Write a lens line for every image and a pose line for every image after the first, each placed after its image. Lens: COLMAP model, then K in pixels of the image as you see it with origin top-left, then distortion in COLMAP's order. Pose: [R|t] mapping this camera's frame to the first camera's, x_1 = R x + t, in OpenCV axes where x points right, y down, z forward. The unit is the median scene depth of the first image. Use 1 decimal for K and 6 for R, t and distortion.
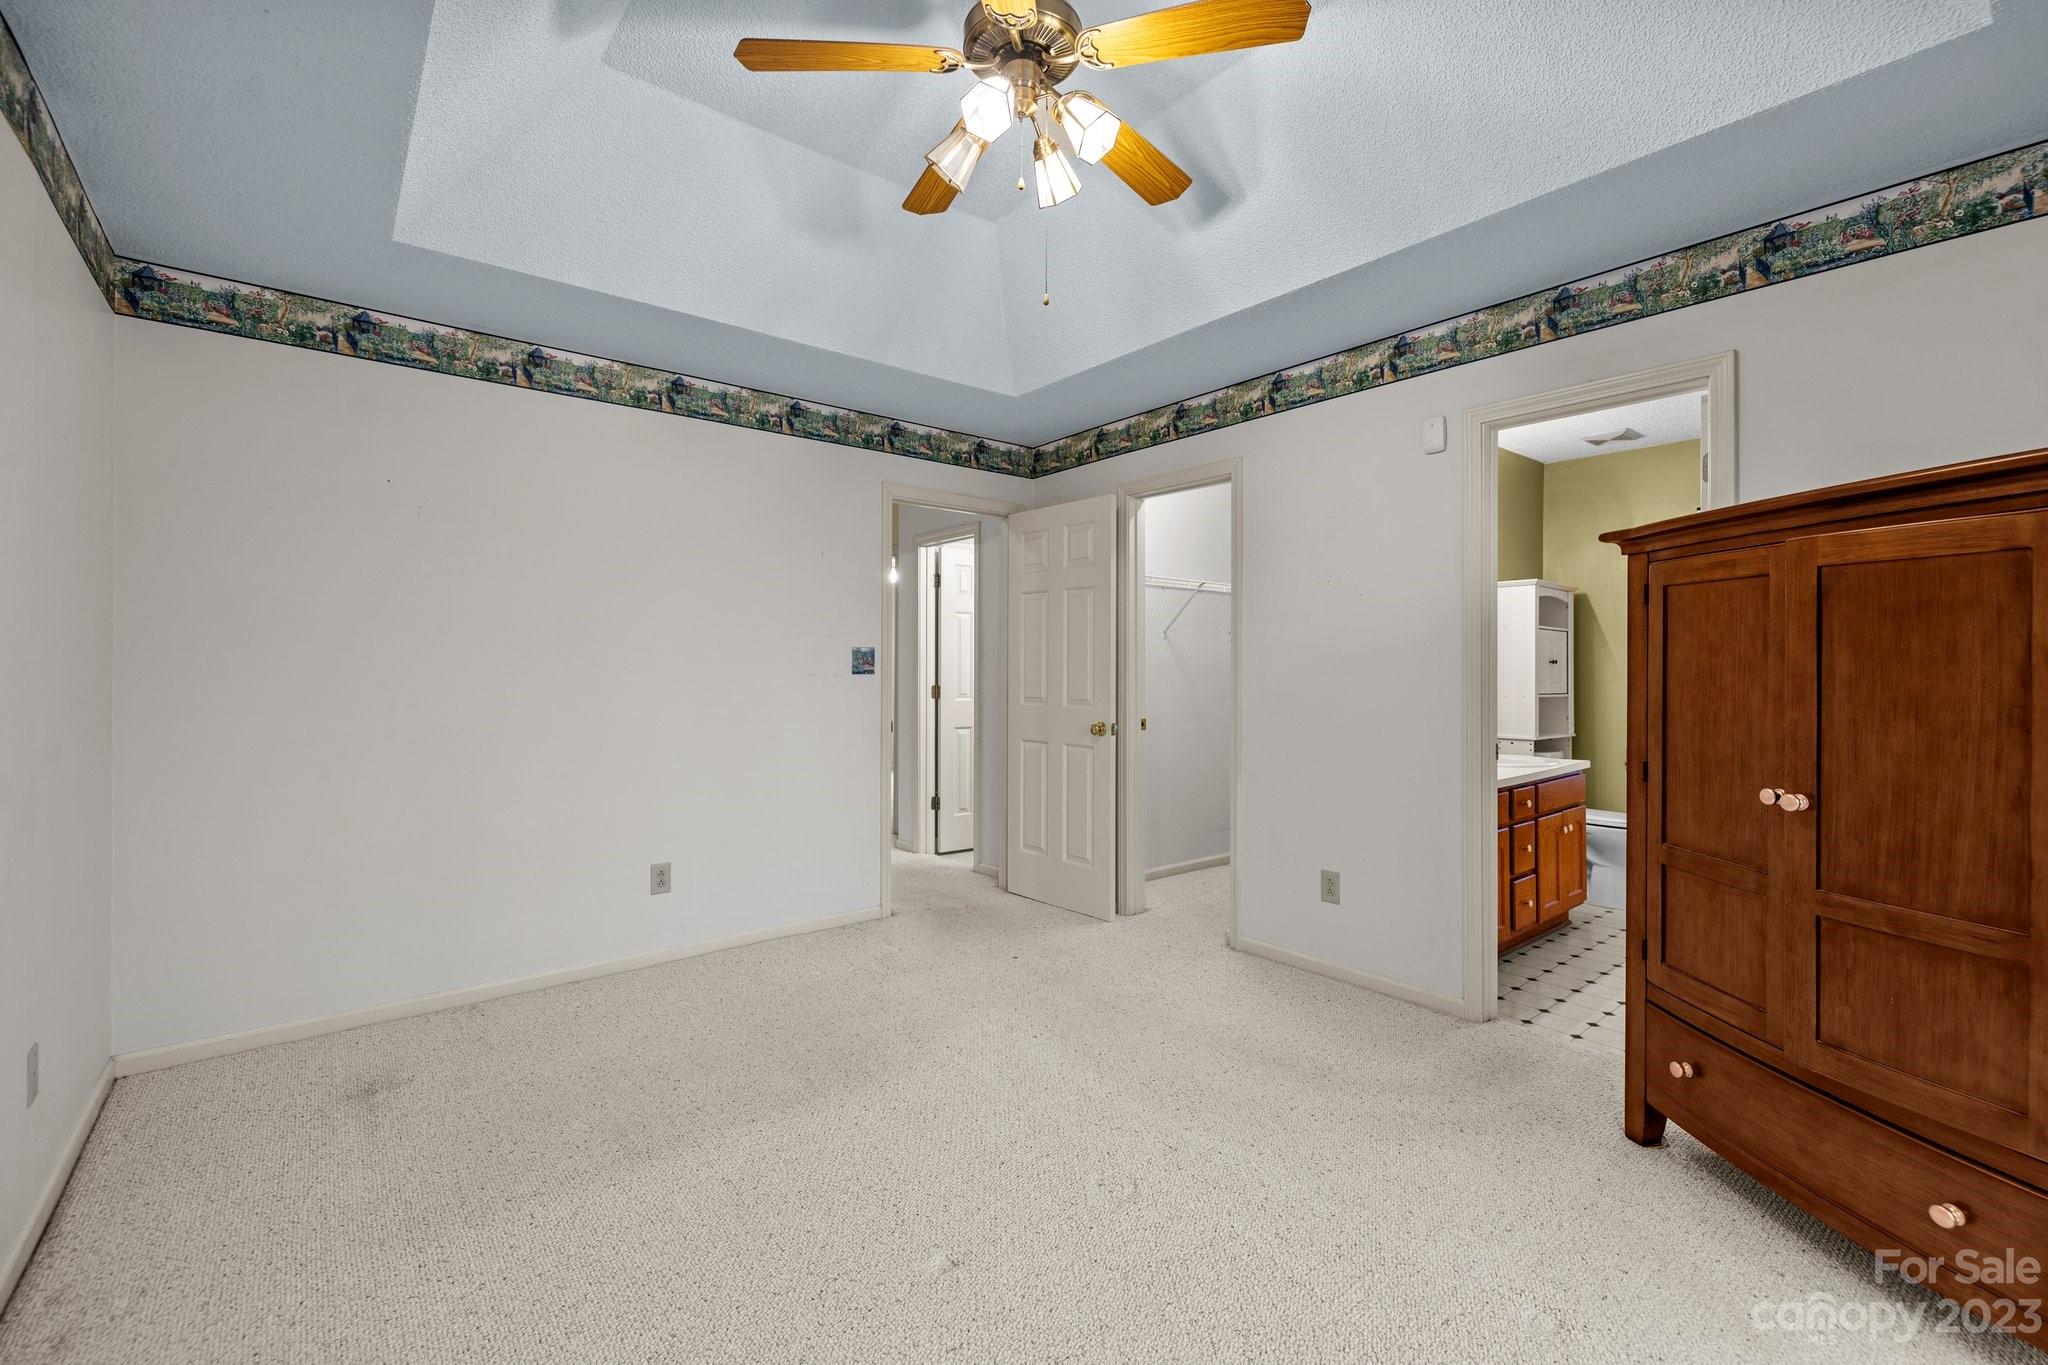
lens RADIAL K [[860.9, 0, 1011.2], [0, 860.9, 676.0], [0, 0, 1]] dist [0.000034, 0.001201]
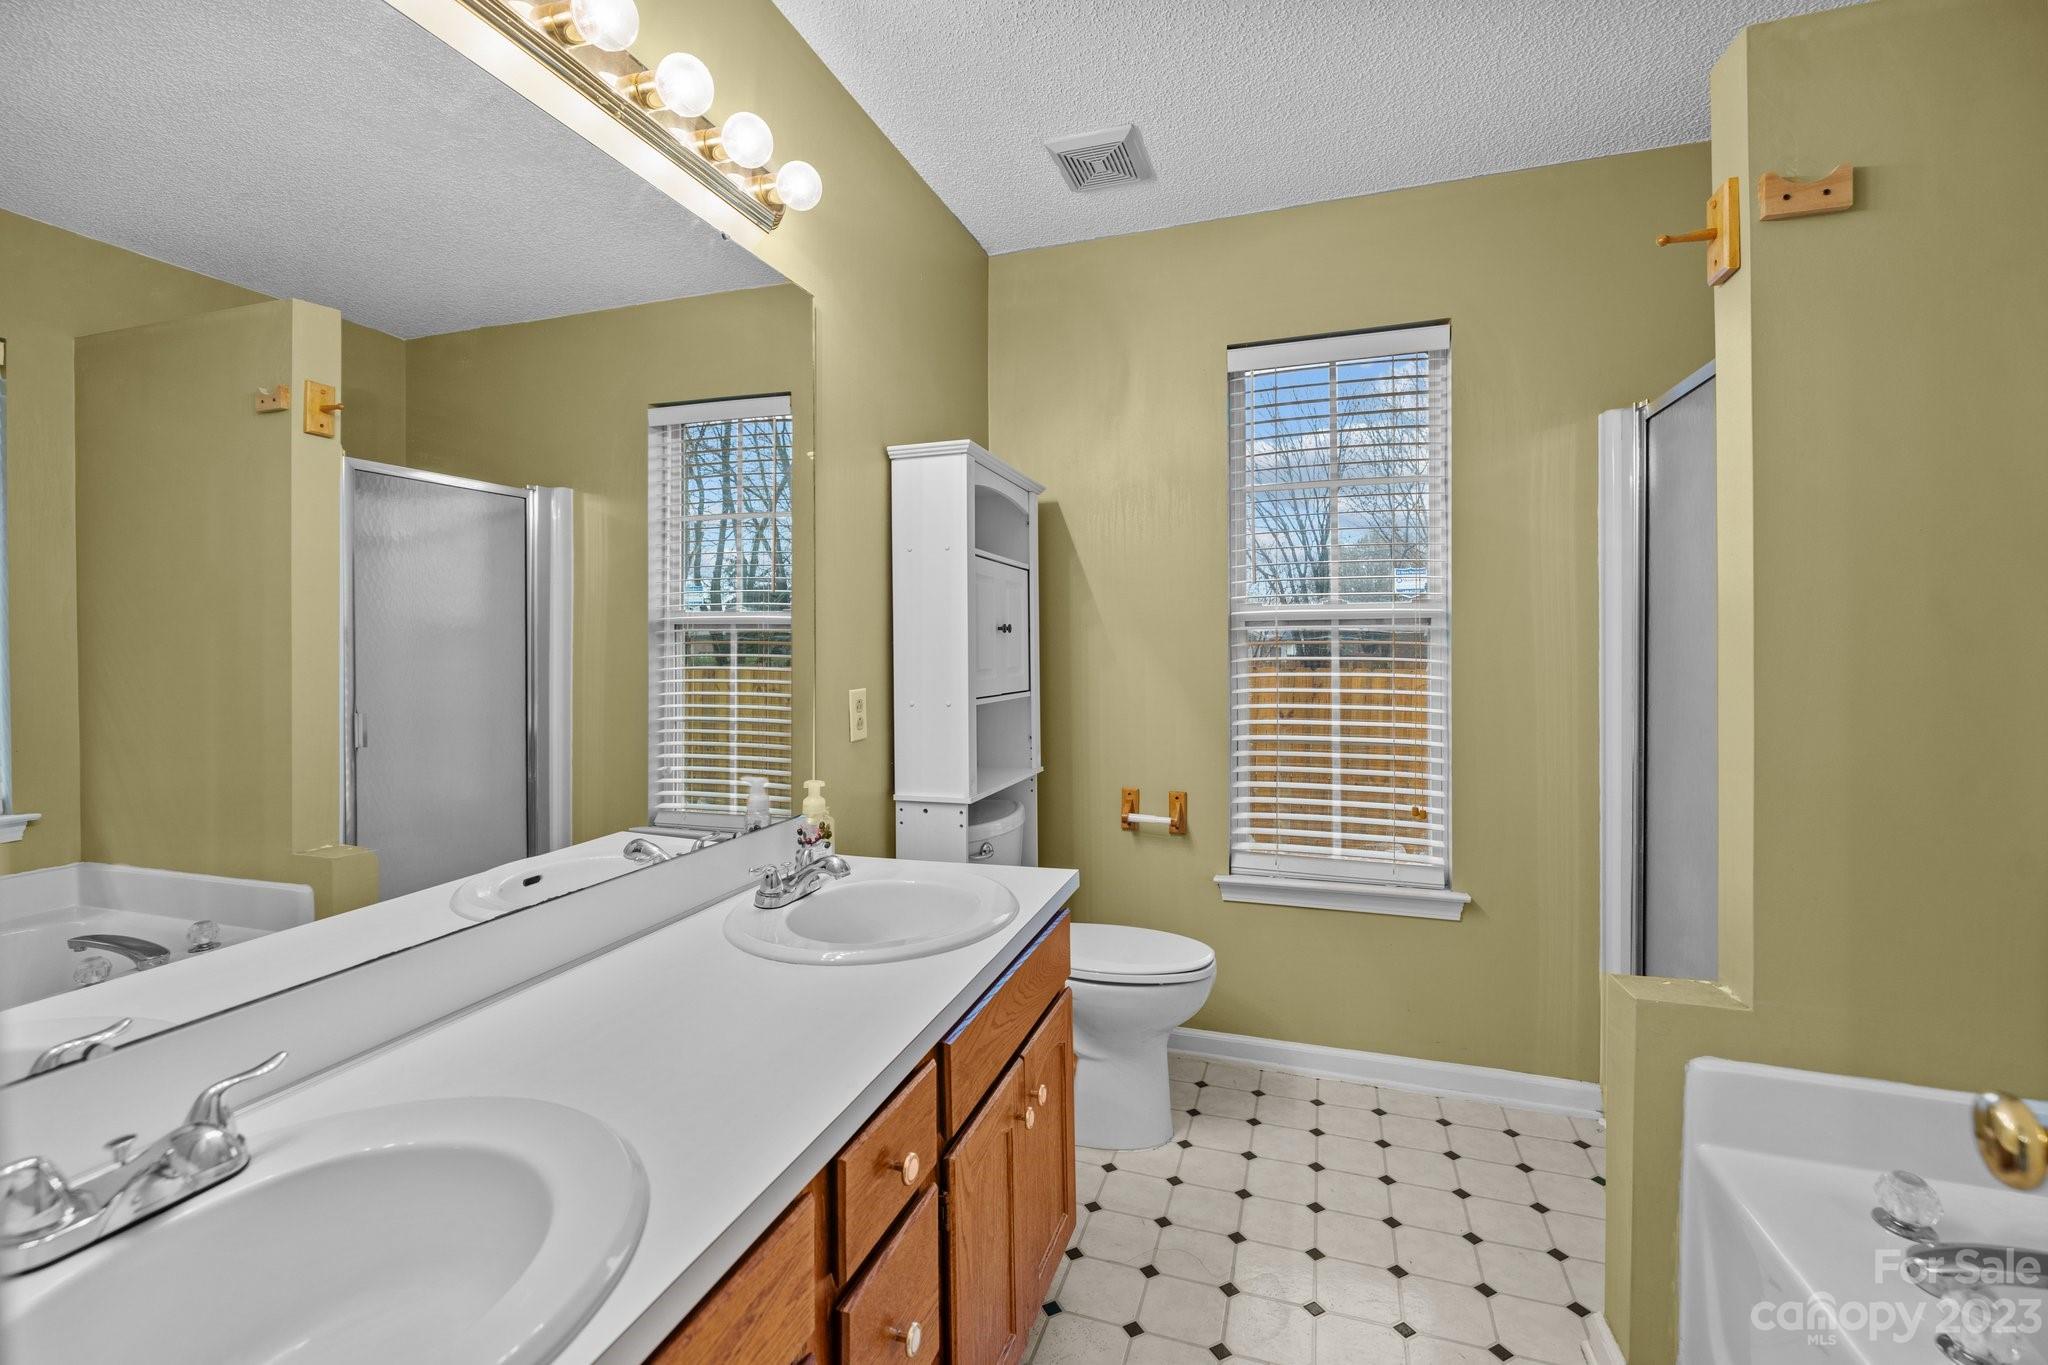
lens RADIAL K [[884.1, 0, 1022.9], [0, 884.1, 663.3], [0, 0, 1]] dist [0.017089, -0.001061]
pose [[0.843904, -0.013495, 0.536325, 0.380278], [0.010323, 0.999907, 0.008916, -0.000836], [-0.536395, -0.001988, 0.843965, 0.588038]]
